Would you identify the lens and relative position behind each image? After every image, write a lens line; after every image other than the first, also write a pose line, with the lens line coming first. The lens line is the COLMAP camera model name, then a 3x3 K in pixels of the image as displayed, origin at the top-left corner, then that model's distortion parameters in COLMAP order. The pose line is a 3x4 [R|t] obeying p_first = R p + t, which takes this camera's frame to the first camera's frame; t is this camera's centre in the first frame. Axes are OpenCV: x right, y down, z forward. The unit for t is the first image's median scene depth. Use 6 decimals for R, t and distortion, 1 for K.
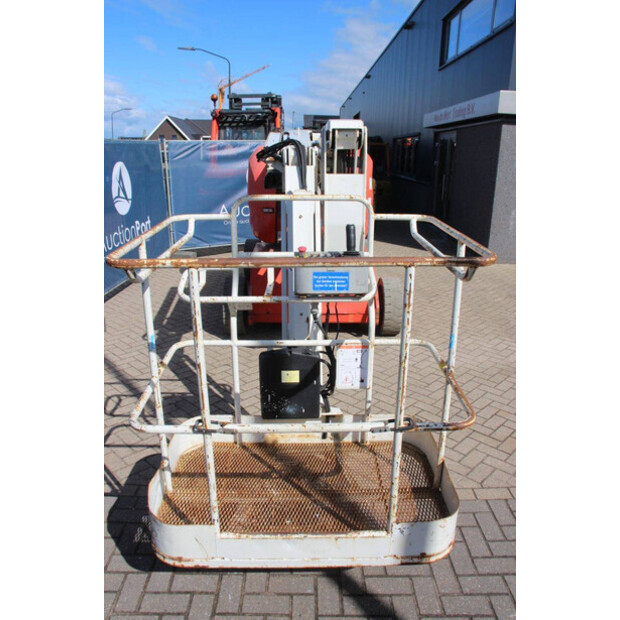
lens RADIAL K [[513.1, 0, 312.7], [0, 513.1, 310.4], [0, 0, 1]] dist [-0.154876, 0.129833]
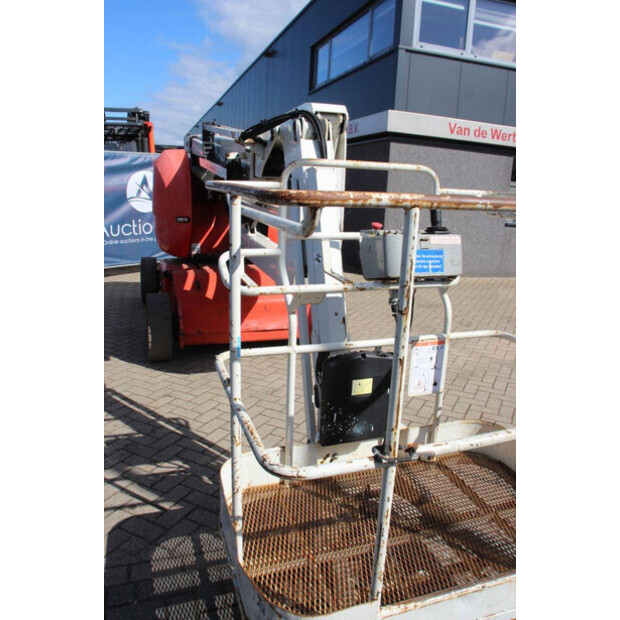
lens RADIAL K [[513.1, 0, 308.3], [0, 513.1, 299.7], [0, 0, 1]] dist [-0.154876, 0.129833]
pose [[0.954118, -0.041129, 0.296592, -0.335889], [0.064723, 0.995433, -0.070171, 0.043259], [-0.292352, 0.086148, 0.952423, 0.246643]]
